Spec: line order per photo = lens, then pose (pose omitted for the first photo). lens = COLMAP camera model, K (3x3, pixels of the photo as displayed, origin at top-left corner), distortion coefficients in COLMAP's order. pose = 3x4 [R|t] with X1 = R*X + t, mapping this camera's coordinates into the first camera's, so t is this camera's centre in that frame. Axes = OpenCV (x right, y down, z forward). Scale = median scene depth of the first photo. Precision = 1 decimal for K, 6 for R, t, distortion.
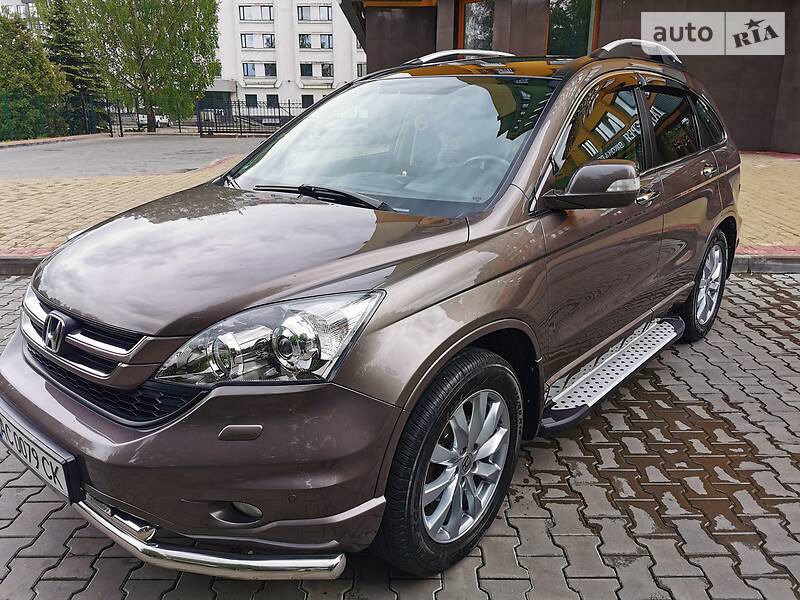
lens RADIAL K [[616.2, 0, 400.1], [0, 616.2, 298.1], [0, 0, 1]] dist [0.062173, -0.088411]
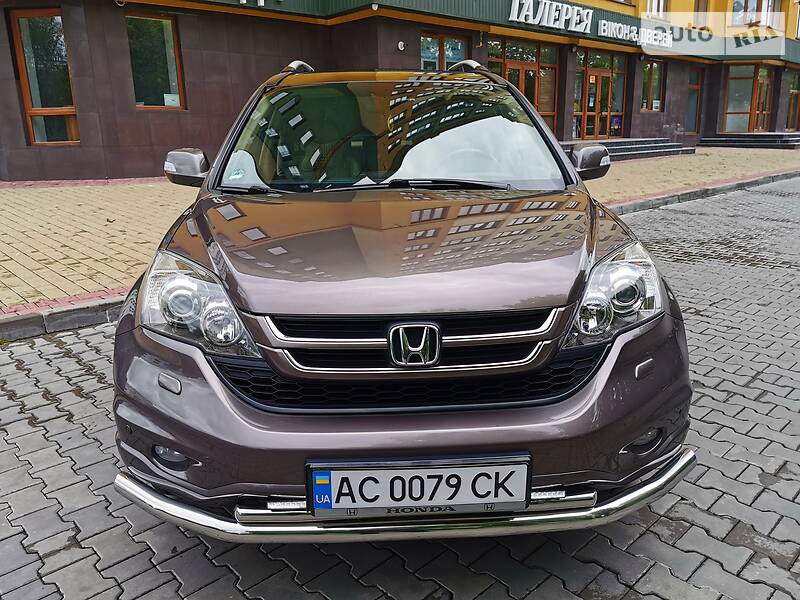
lens RADIAL K [[616.2, 0, 400.1], [0, 616.2, 298.1], [0, 0, 1]] dist [0.062173, -0.088411]
pose [[0.726401, -0.190070, 0.660466, -0.775463], [0.221447, 0.974475, 0.036882, -0.030254], [-0.650617, 0.119467, 0.749950, 0.249788]]
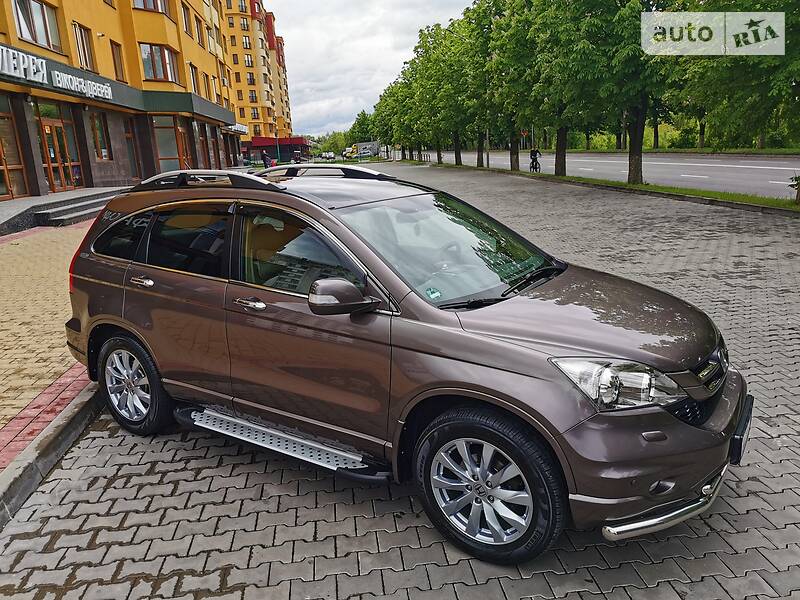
lens RADIAL K [[612.9, 0, 400.0], [0, 612.9, 300.0], [0, 0, 1]] dist [0.070166, -0.094711]
pose [[-0.117724, -0.232235, 0.965509, -1.368237], [0.337311, 0.905111, 0.258835, -0.543742], [-0.934003, 0.356148, -0.028217, 1.224611]]
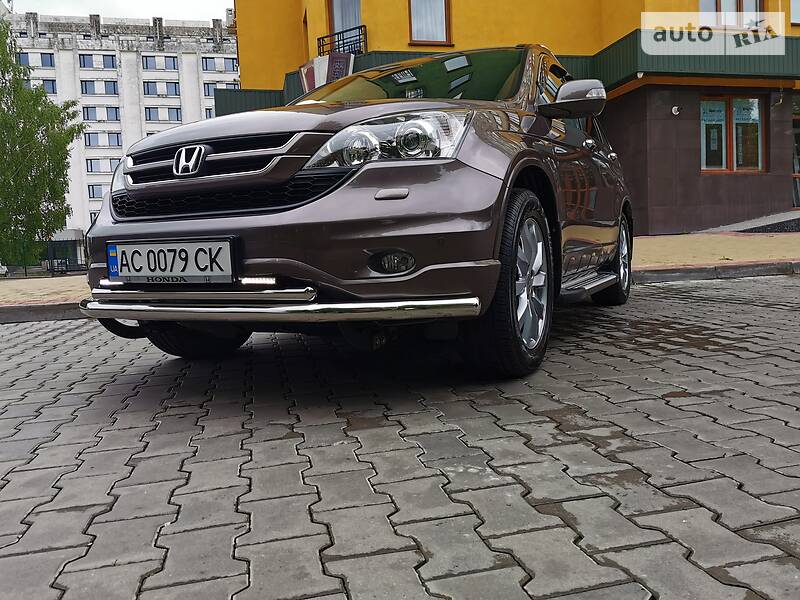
lens RADIAL K [[616.2, 0, 400.1], [0, 616.2, 298.1], [0, 0, 1]] dist [0.062173, -0.088411]
pose [[0.971538, -0.060107, 0.229131, -0.314657], [0.110174, 0.970943, -0.212442, 0.399210], [-0.209703, 0.231640, 0.949930, -0.064002]]
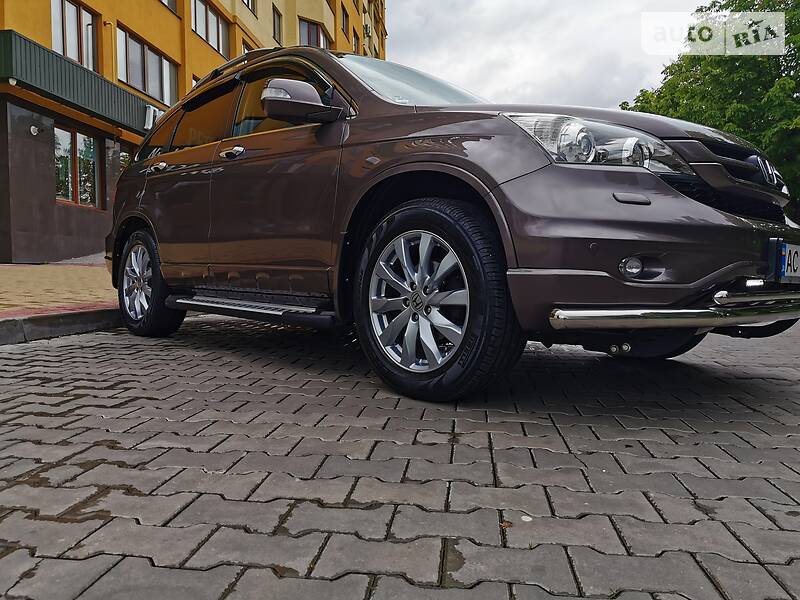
lens RADIAL K [[612.9, 0, 400.0], [0, 612.9, 300.0], [0, 0, 1]] dist [0.070166, -0.094711]
pose [[0.116916, -0.044364, 0.992150, -1.268557], [0.287206, 0.957827, 0.008985, 0.055740], [-0.950707, 0.283901, 0.124727, 1.100338]]
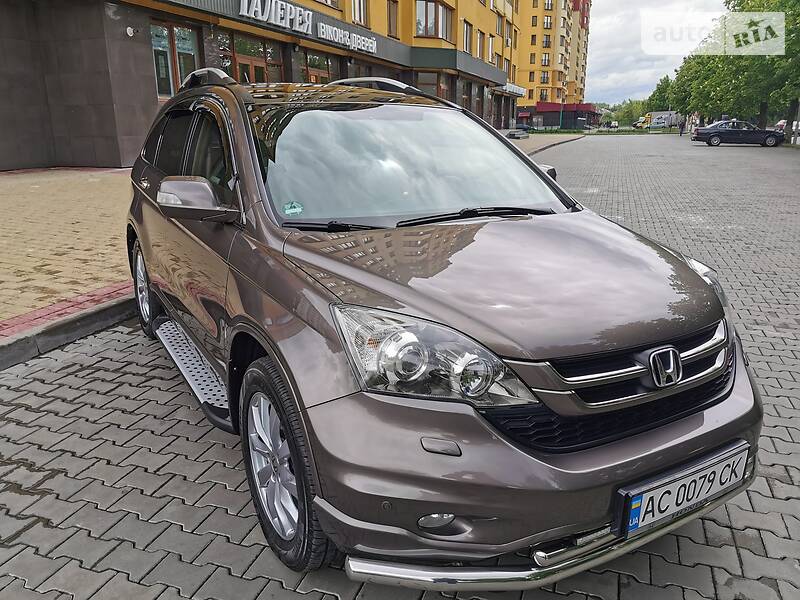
lens RADIAL K [[612.9, 0, 400.0], [0, 612.9, 300.0], [0, 0, 1]] dist [0.070166, -0.094711]
pose [[0.324075, -0.261291, 0.909232, -1.068150], [0.278168, 0.944934, 0.172404, -0.226521], [-0.904211, 0.197048, 0.378912, 0.682000]]
